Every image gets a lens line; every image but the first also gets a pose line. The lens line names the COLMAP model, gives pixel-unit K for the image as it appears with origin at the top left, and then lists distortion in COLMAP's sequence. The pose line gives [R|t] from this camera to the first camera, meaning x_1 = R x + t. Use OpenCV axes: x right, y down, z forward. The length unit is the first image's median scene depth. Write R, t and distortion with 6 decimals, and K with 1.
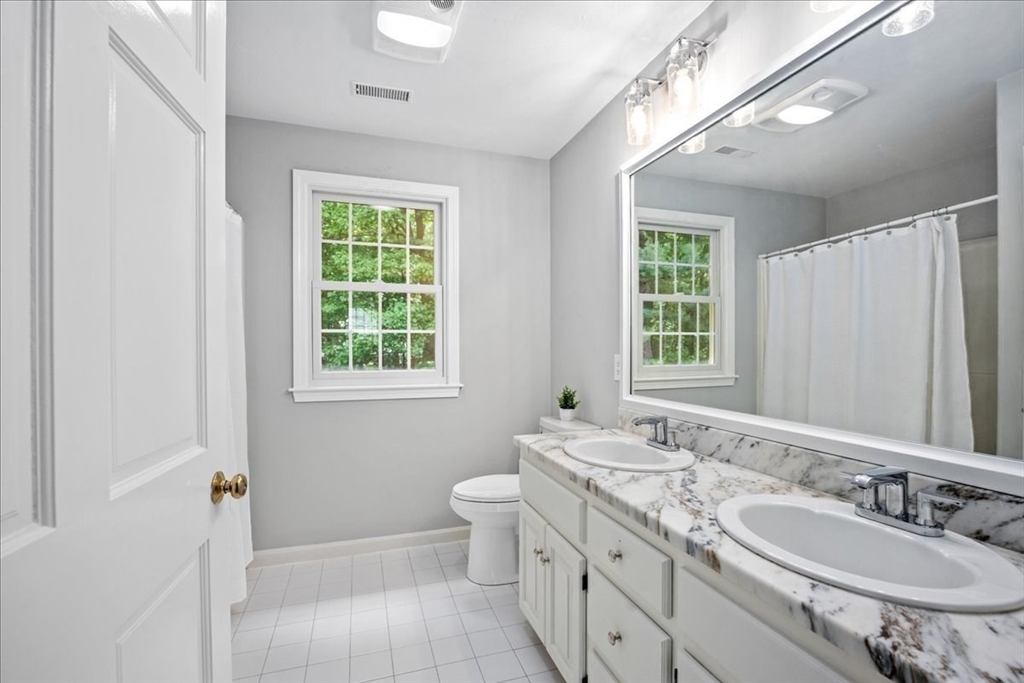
lens RADIAL K [[461.9, 0, 506.1], [0, 461.9, 345.4], [0, 0, 1]] dist [-0.003044, -0.000259]
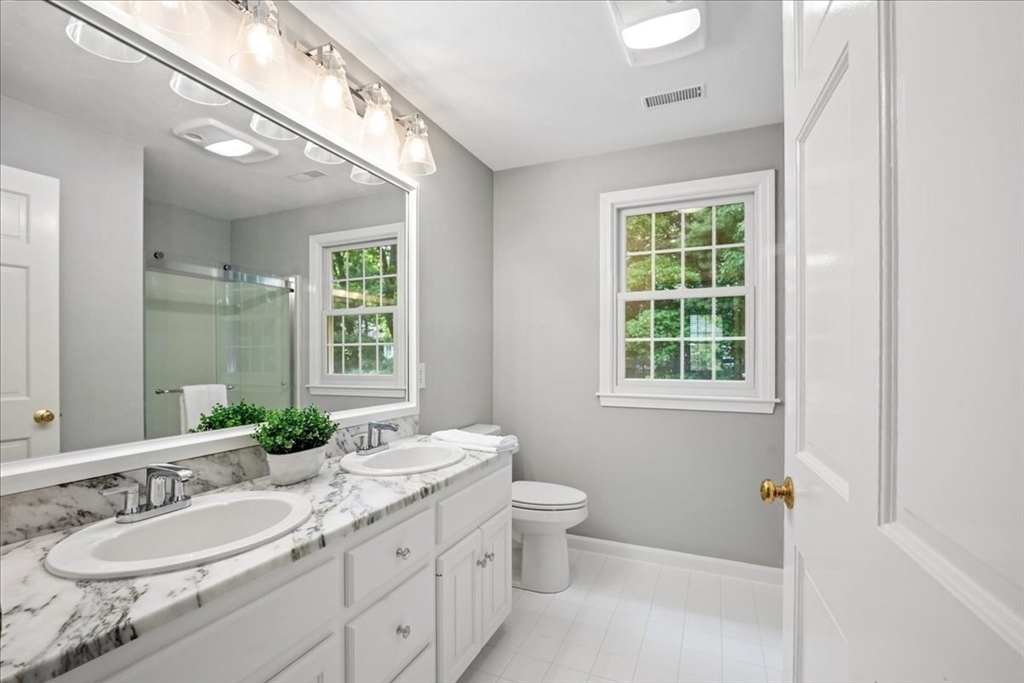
lens RADIAL K [[461.9, 0, 503.8], [0, 461.9, 346.6], [0, 0, 1]] dist [-0.003044, -0.000259]
pose [[0.738314, -0.013836, -0.674315, 0.209342], [0.003694, 0.999858, -0.016472, -0.000266], [0.674447, 0.009671, 0.738260, 0.070343]]
